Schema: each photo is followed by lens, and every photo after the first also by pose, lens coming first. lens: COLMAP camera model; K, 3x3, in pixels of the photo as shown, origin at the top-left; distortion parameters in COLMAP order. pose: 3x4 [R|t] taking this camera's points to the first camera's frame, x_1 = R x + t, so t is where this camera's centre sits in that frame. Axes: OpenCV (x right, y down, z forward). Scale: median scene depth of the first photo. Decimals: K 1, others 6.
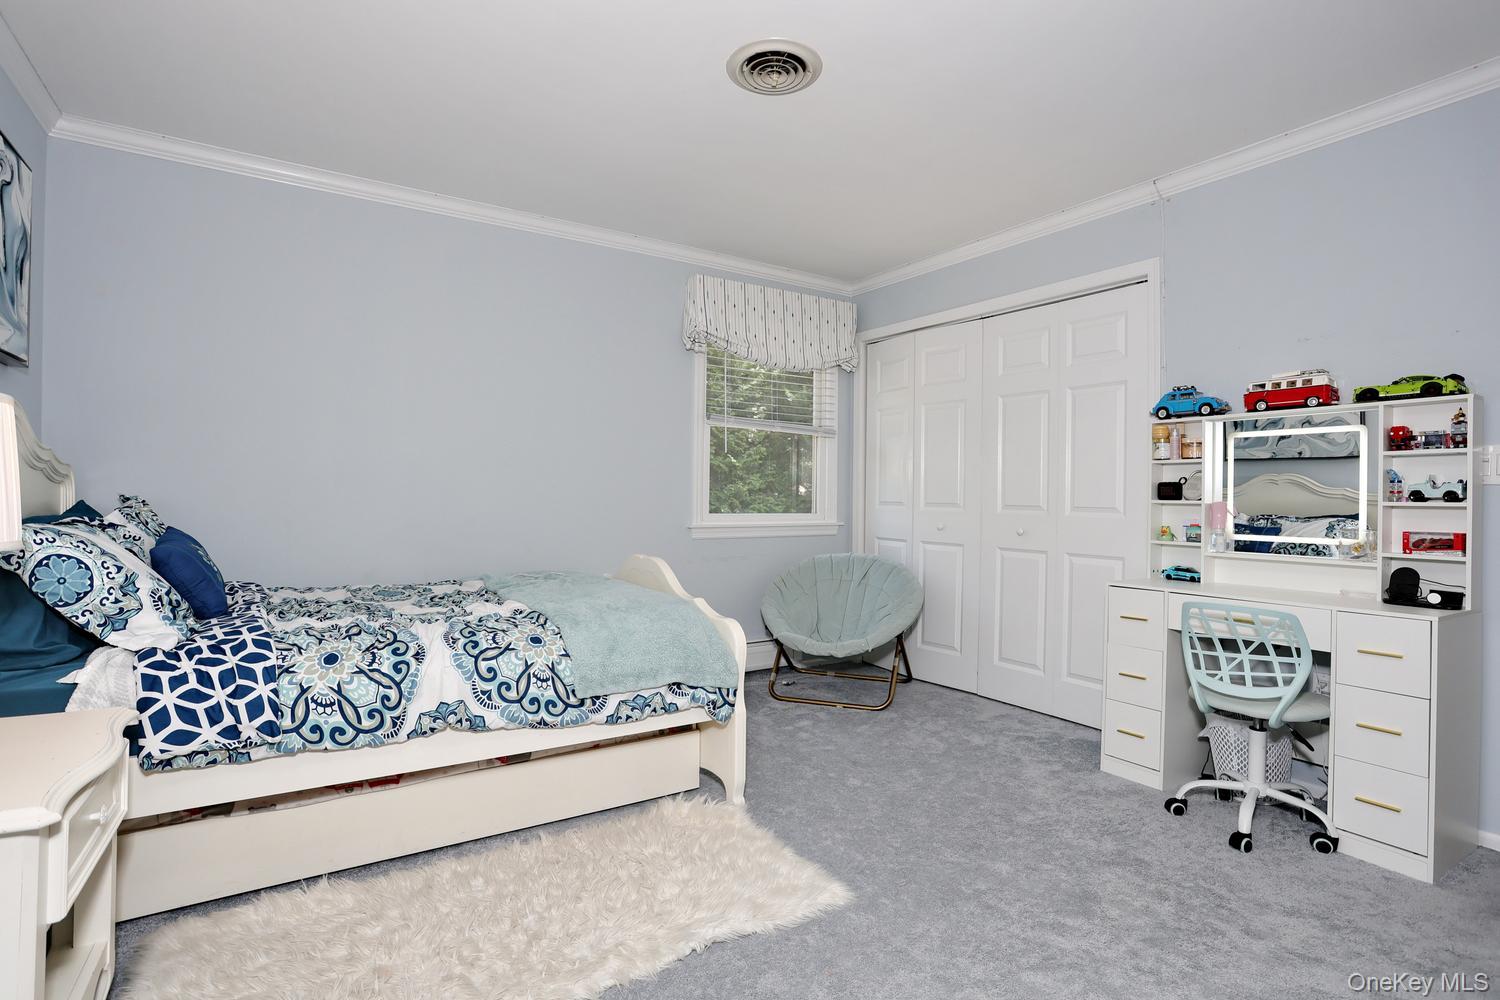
lens RADIAL K [[728.9, 0, 747.1], [0, 728.9, 496.6], [0, 0, 1]] dist [-0.056633, 0.001758]
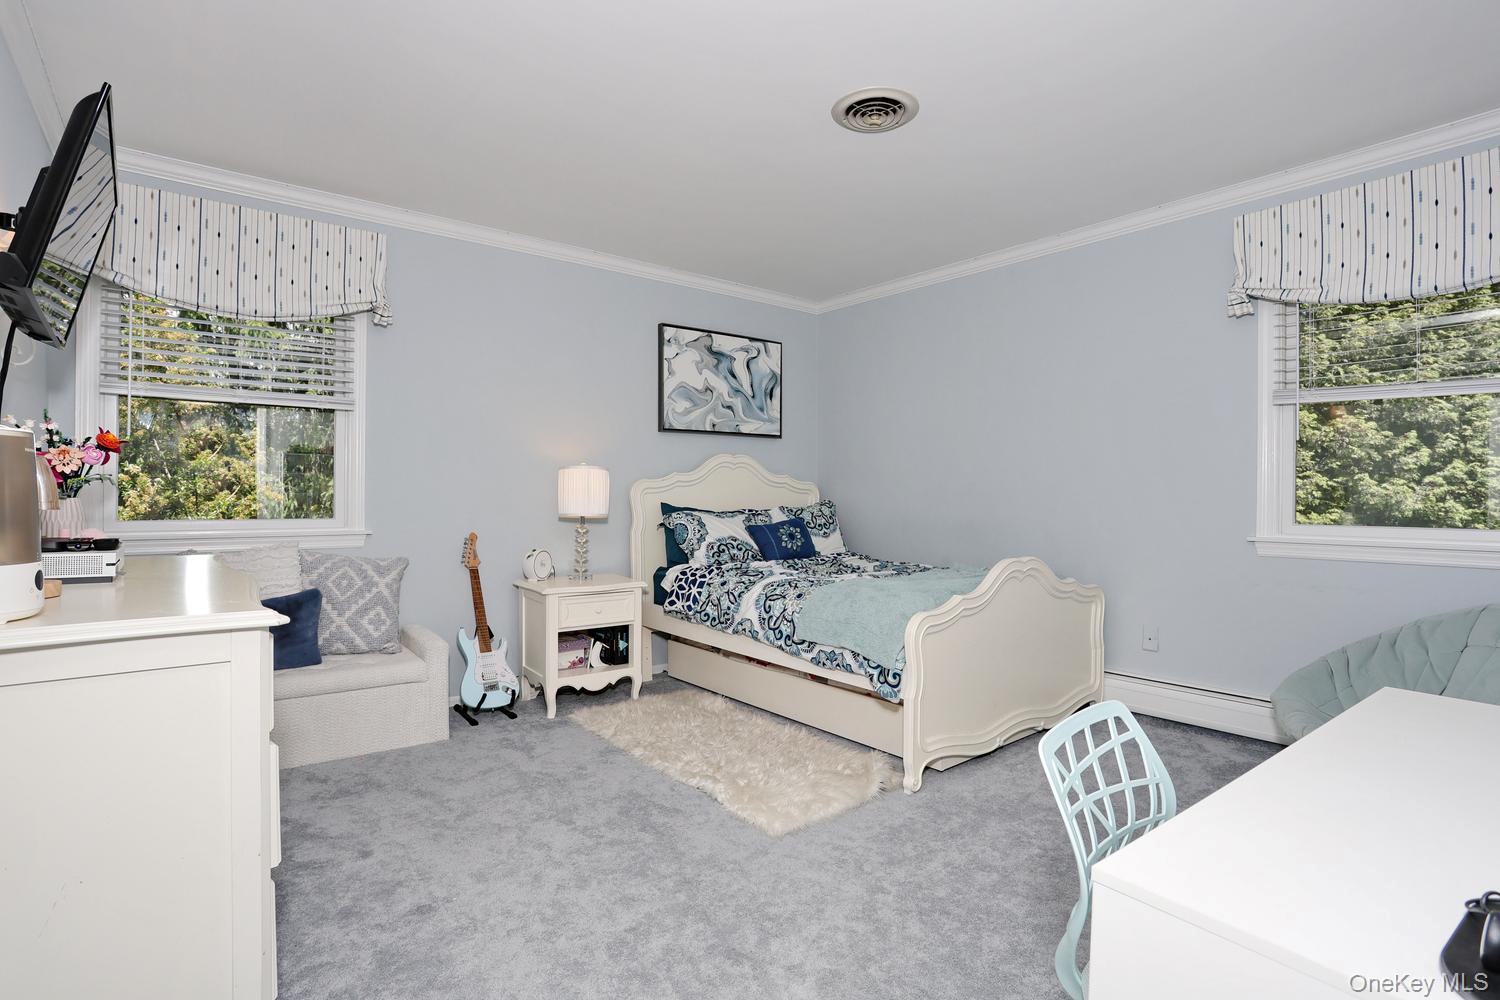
lens RADIAL K [[728.9, 0, 745.7], [0, 728.9, 499.9], [0, 0, 1]] dist [-0.056633, 0.001758]
pose [[0.077821, -0.009604, -0.996921, 1.249144], [-0.004746, 0.999939, -0.010004, 0.017169], [0.996956, 0.005510, 0.077771, 0.803436]]
